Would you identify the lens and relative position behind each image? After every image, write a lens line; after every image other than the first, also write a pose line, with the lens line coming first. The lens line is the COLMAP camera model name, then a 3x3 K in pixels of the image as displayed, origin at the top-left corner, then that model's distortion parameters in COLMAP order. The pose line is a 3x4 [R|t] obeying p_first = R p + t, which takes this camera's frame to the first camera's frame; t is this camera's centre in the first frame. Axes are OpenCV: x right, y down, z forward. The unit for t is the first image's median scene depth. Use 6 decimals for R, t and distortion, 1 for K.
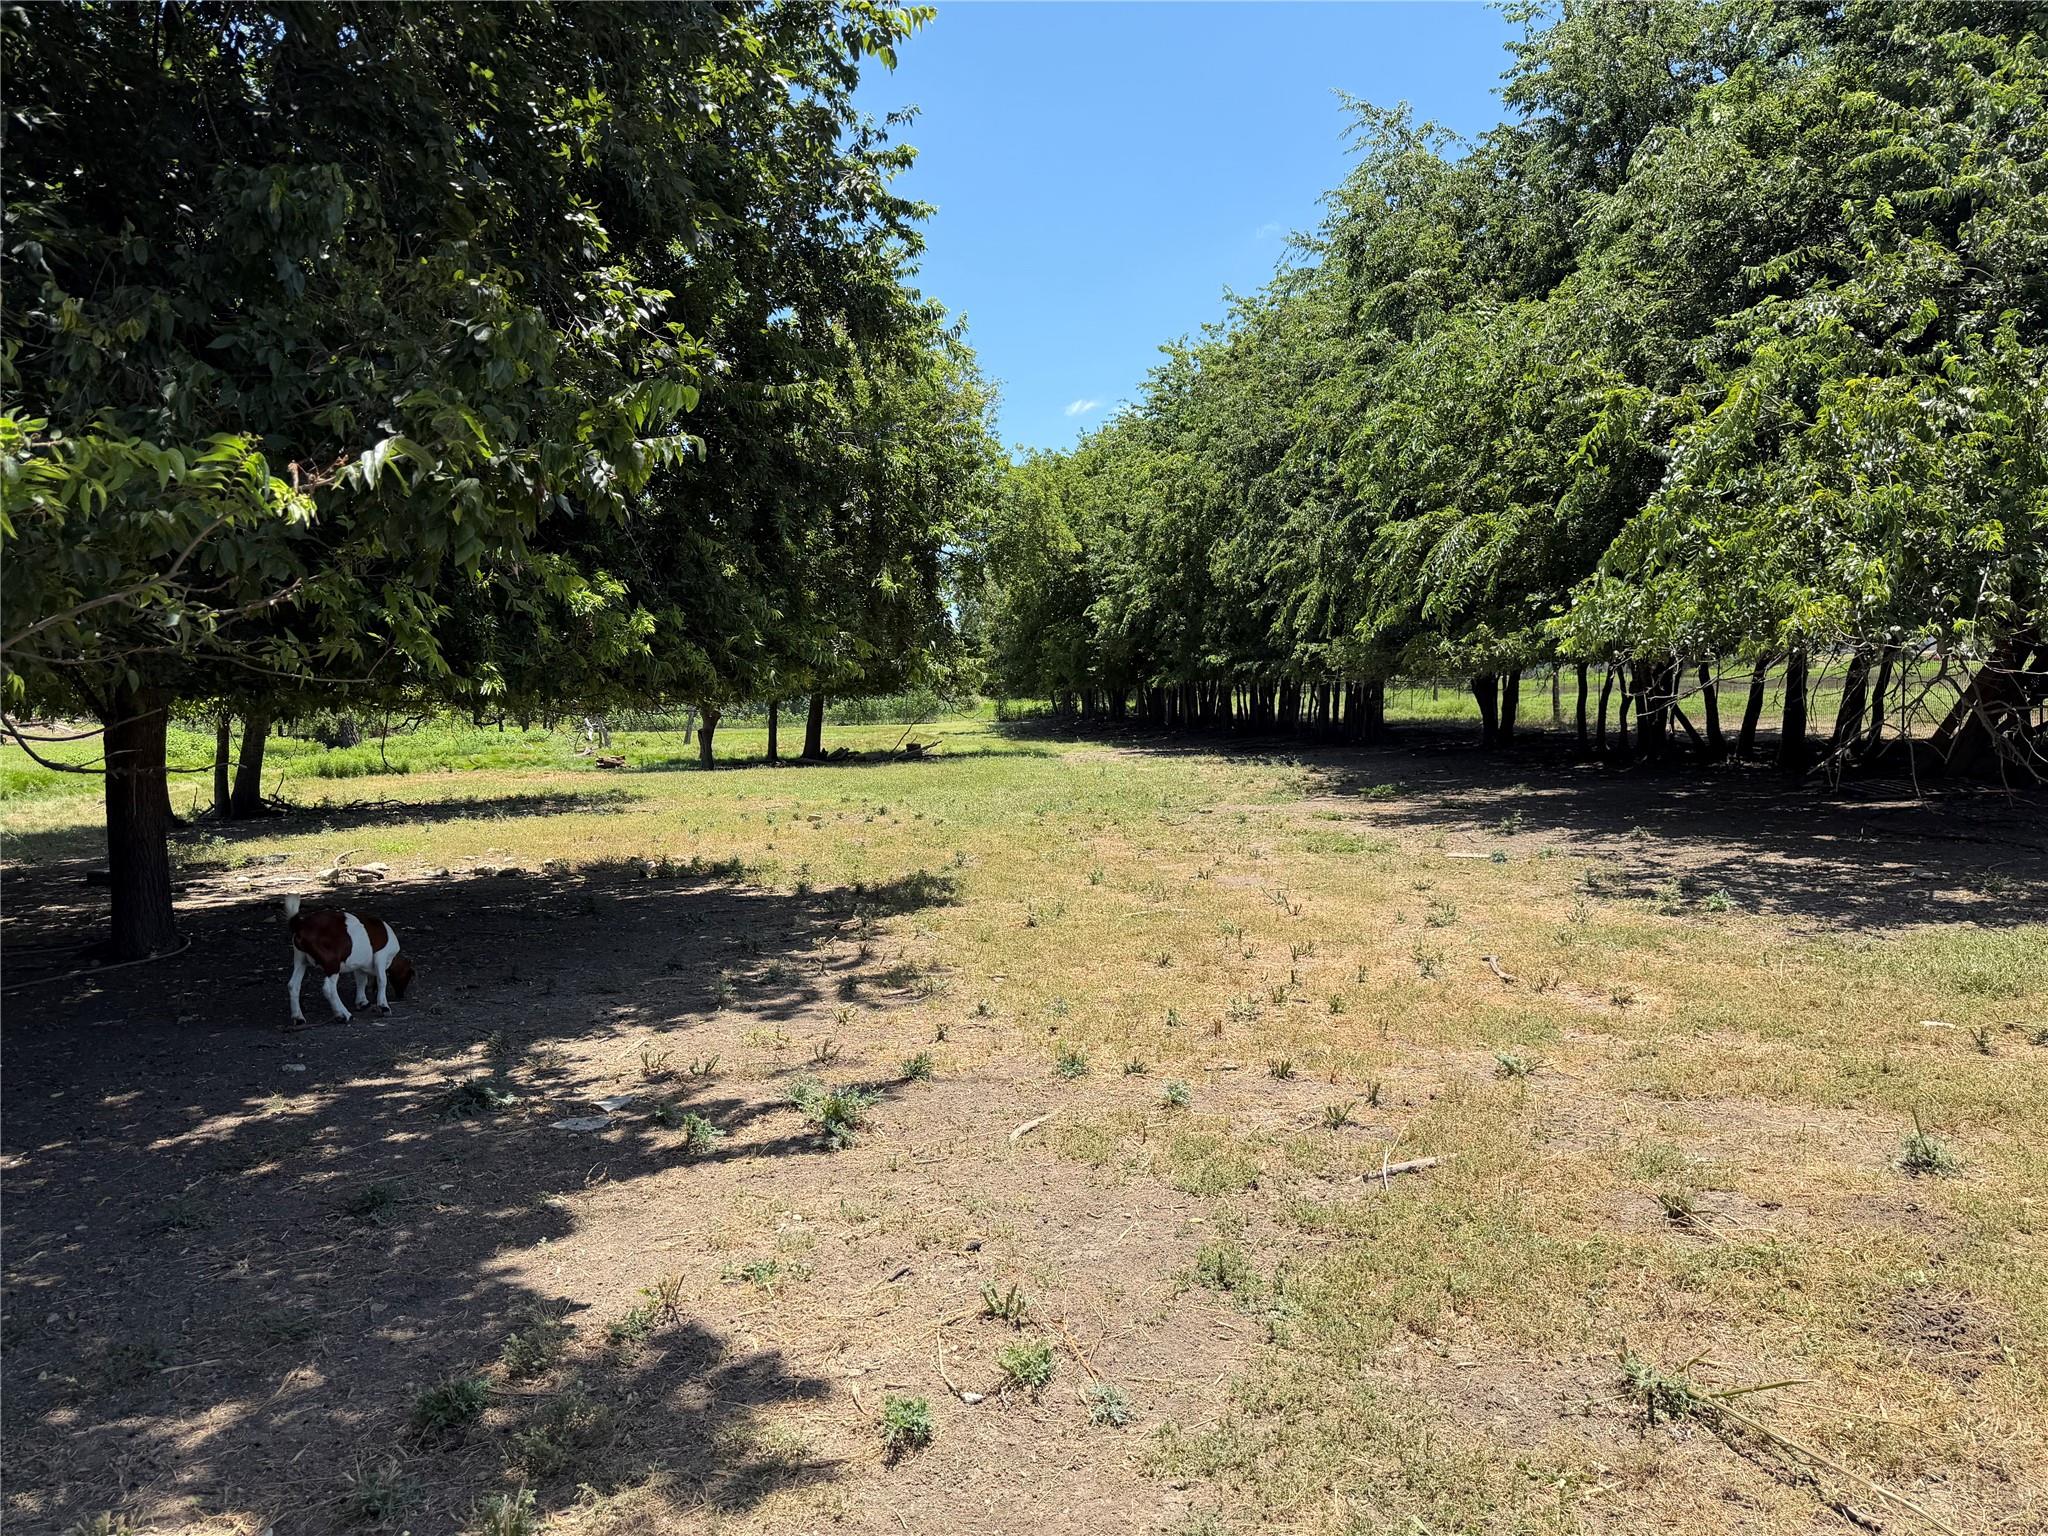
lens RADIAL K [[1576.3, 0, 1024.0], [0, 1576.3, 768.0], [0, 0, 1]] dist [0.082891, -0.112436]
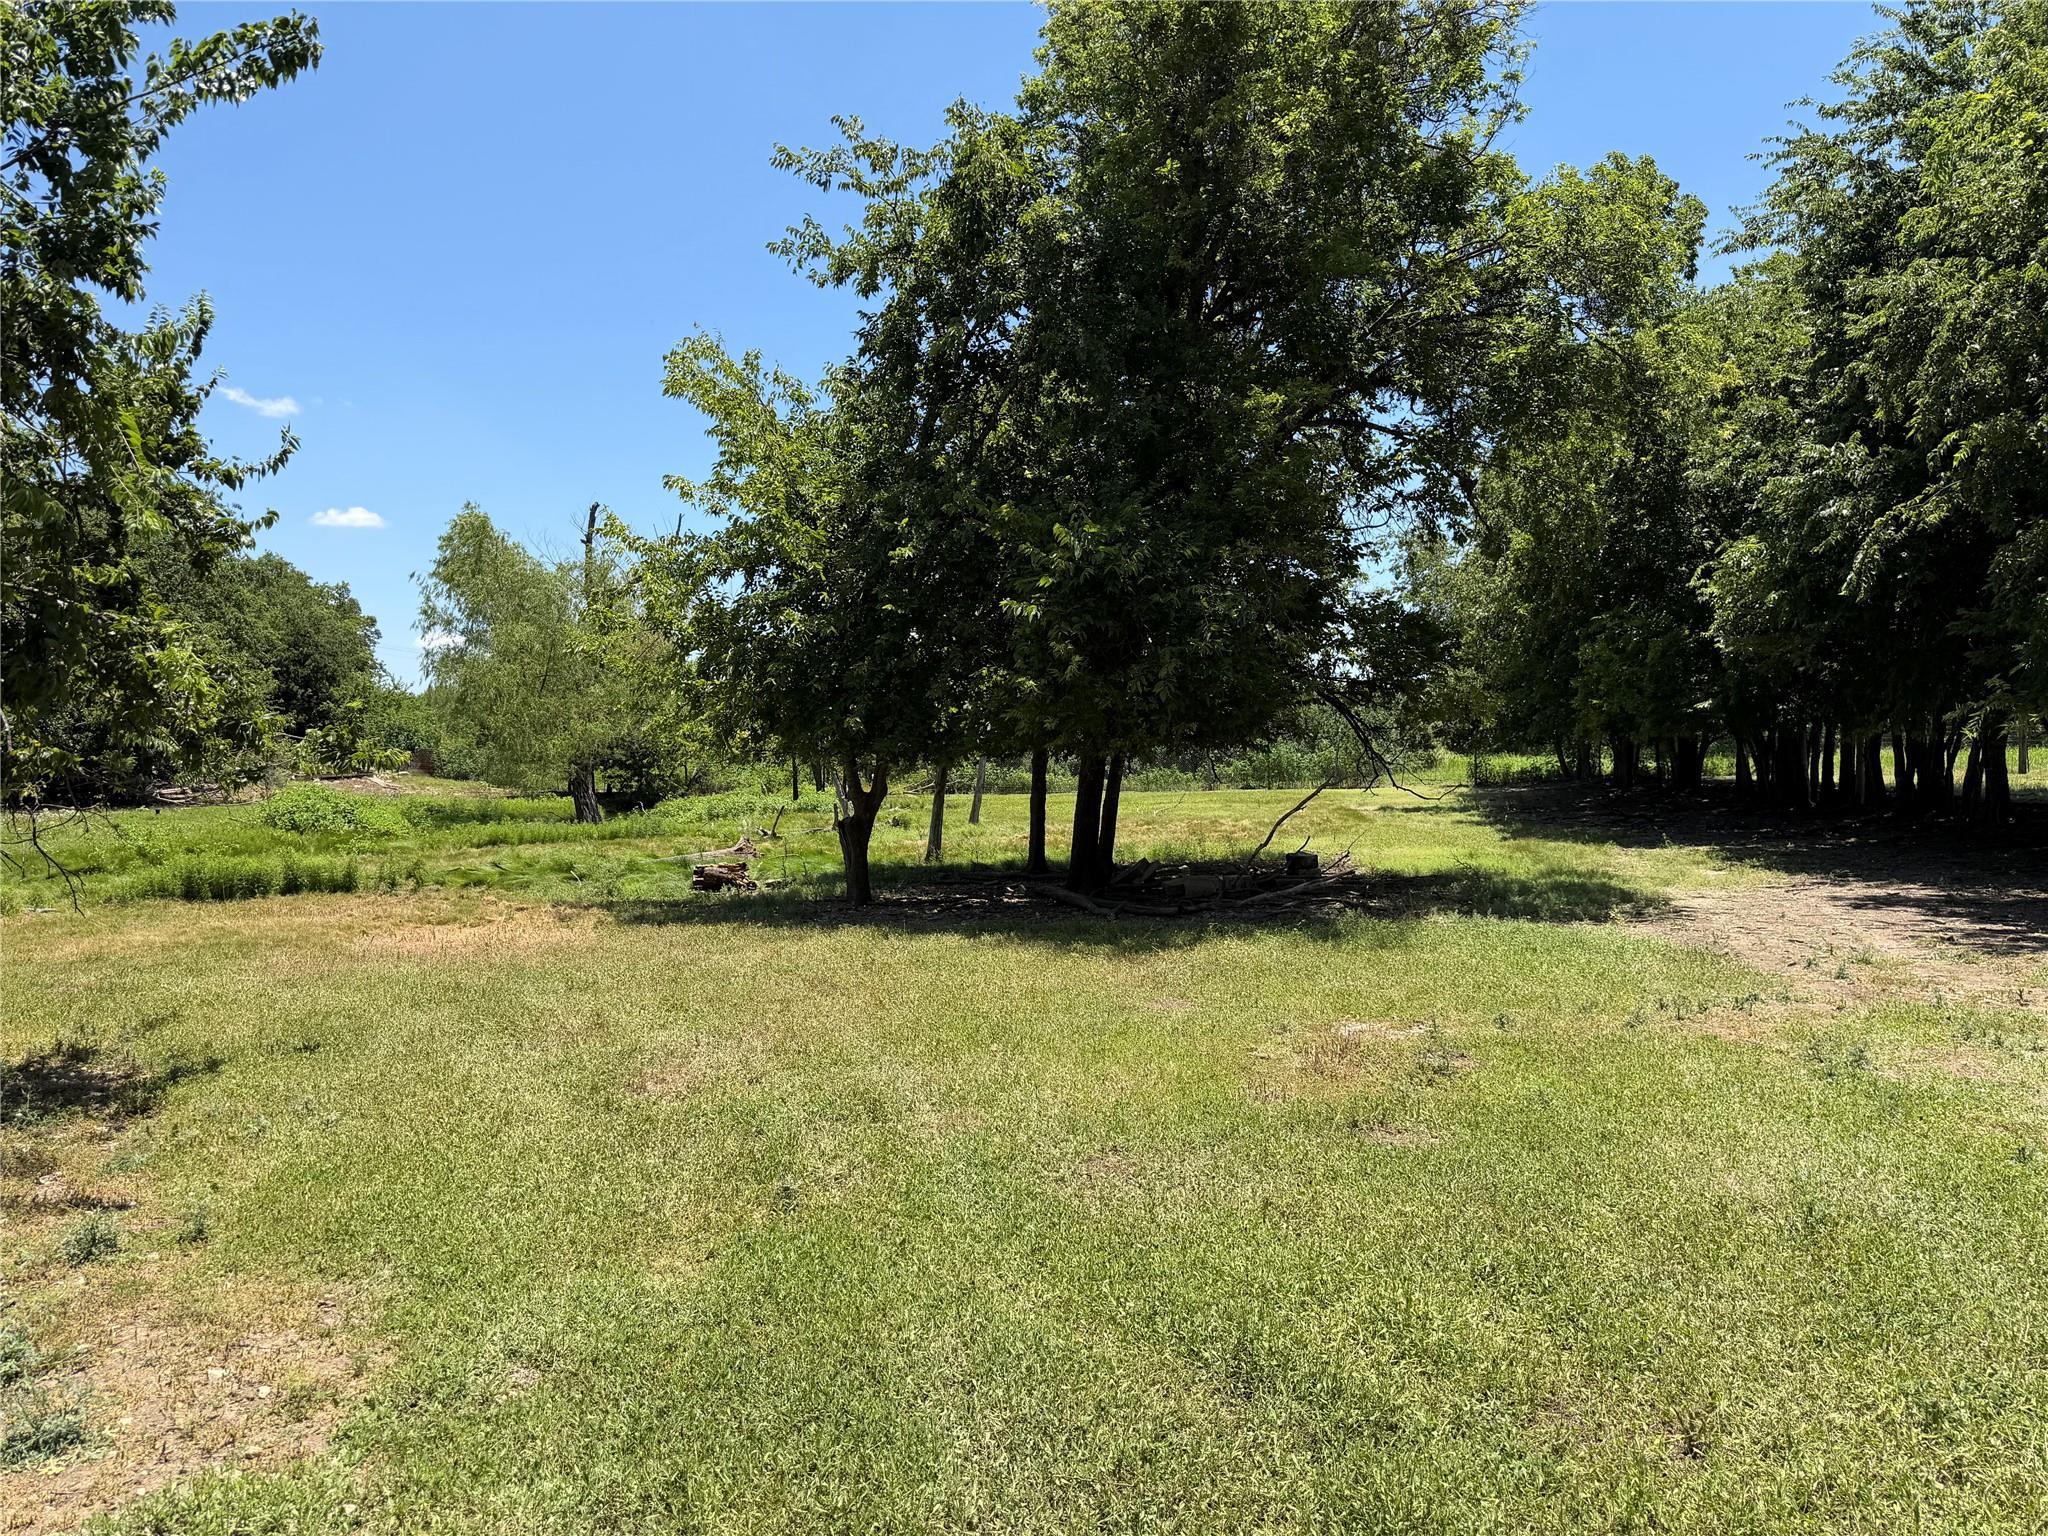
lens RADIAL K [[1576.3, 0, 1024.0], [0, 1576.3, 768.0], [0, 0, 1]] dist [0.082891, -0.112436]
pose [[0.959936, 0.014569, -0.279841, -0.011835], [-0.023230, 0.999347, -0.027660, -0.015223], [0.279255, 0.033052, 0.959648, 0.315026]]
